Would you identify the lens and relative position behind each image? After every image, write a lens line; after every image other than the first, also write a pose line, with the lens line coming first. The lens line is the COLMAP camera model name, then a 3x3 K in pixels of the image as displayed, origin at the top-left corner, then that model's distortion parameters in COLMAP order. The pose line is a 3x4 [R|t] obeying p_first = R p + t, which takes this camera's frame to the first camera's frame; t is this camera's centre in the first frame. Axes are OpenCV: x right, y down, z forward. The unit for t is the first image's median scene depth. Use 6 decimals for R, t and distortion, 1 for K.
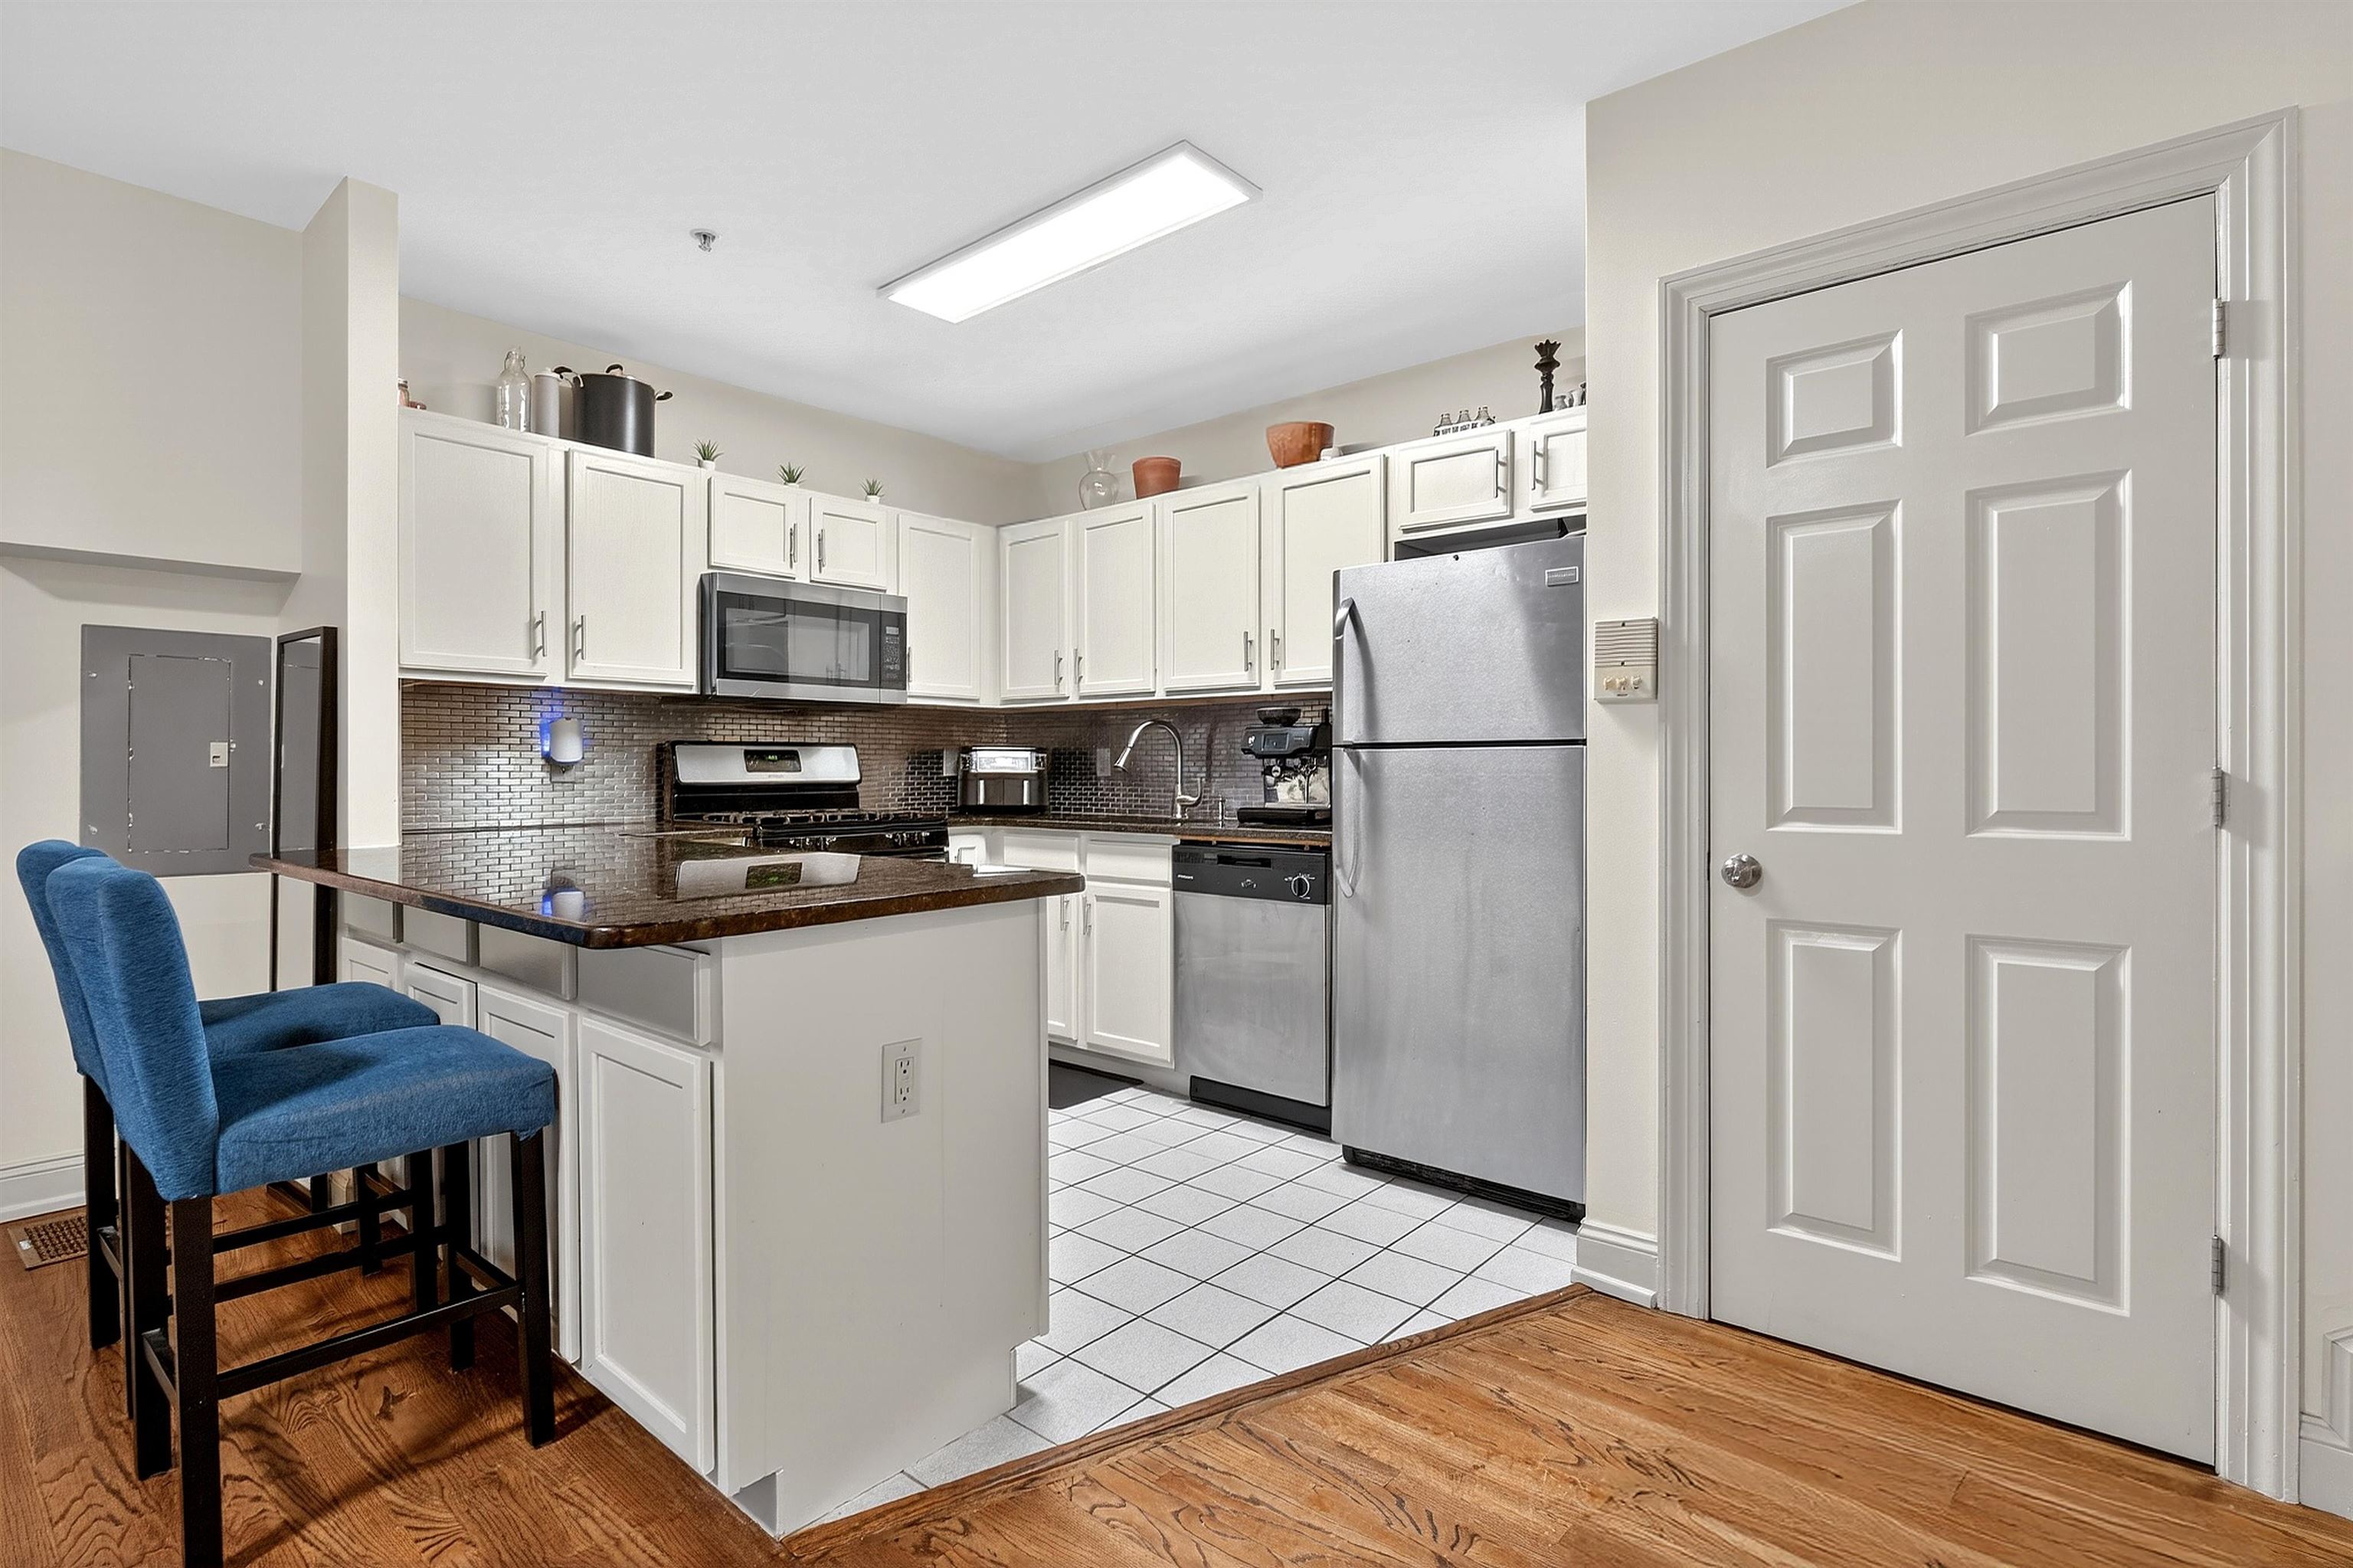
lens RADIAL K [[1139.0, 0, 1177.8], [0, 1139.0, 776.3], [0, 0, 1]] dist [-0.003180, -0.000991]
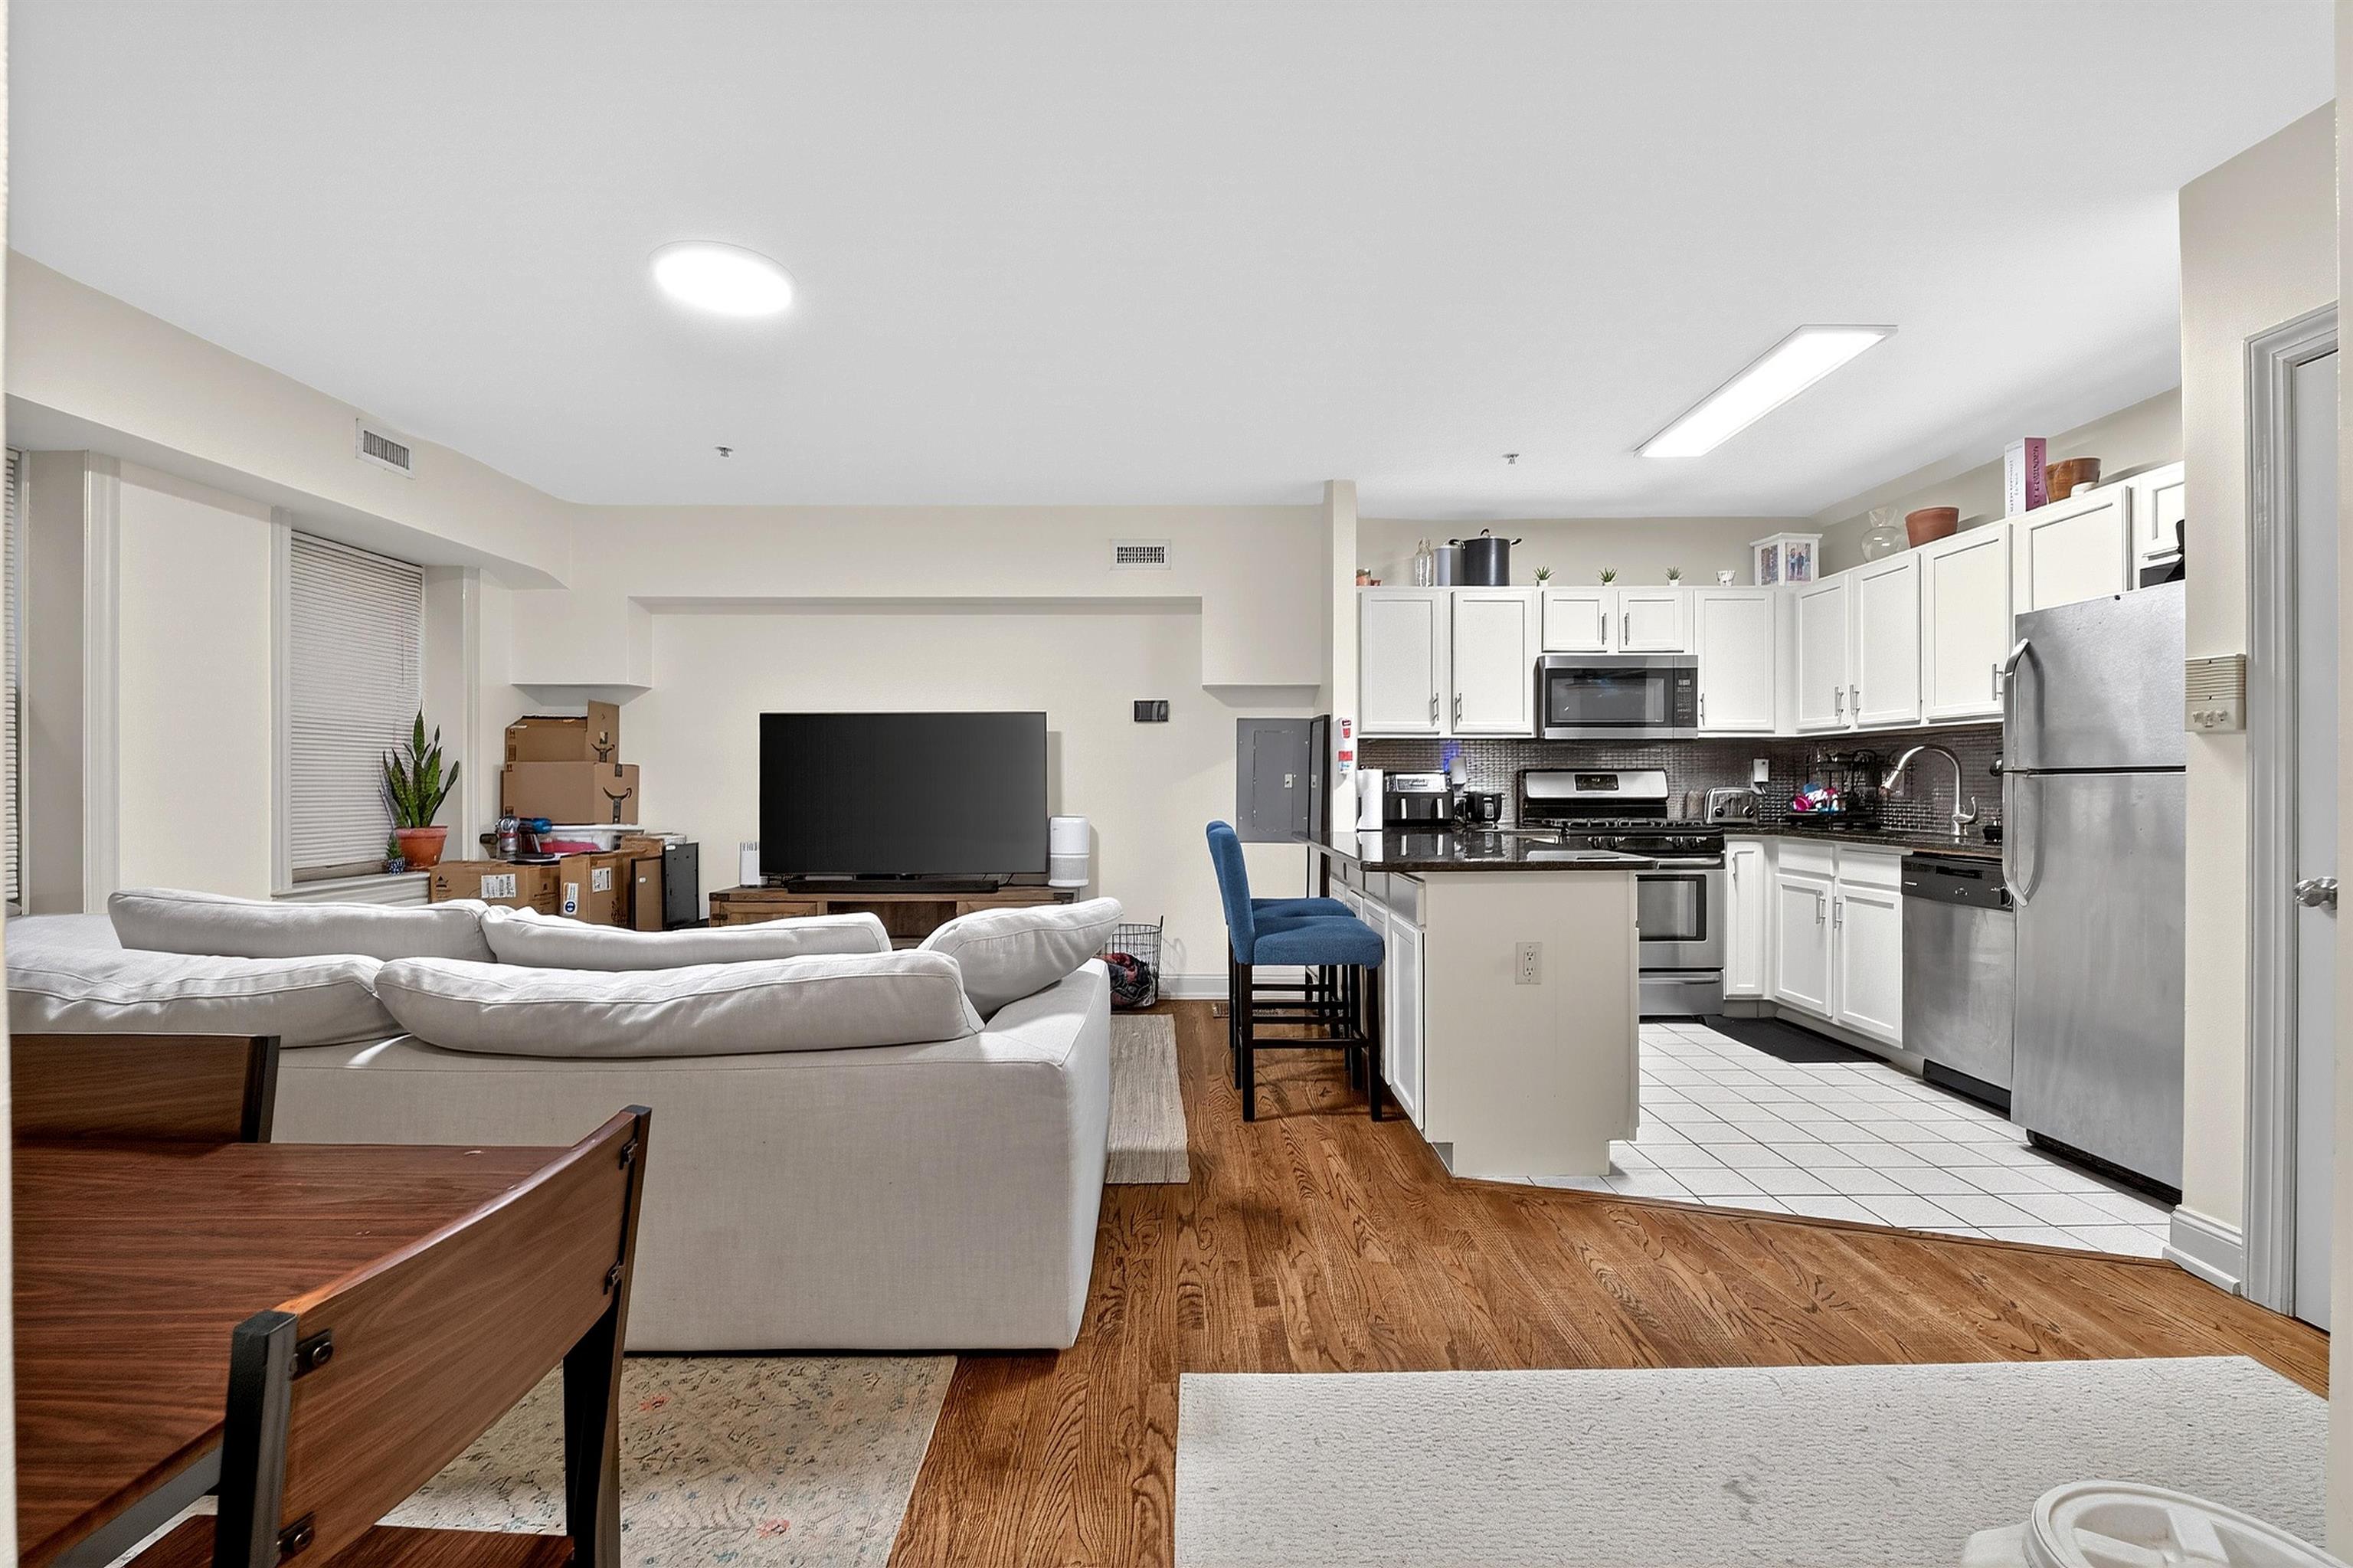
lens RADIAL K [[1056.2, 0, 1191.5], [0, 1056.2, 777.1], [0, 0, 1]] dist [-0.020908, 0.001331]
pose [[0.661434, -0.005356, -0.749985, 0.345905], [-0.003531, 0.999941, -0.010255, -0.006447], [0.749995, 0.009431, 0.661376, -0.273195]]
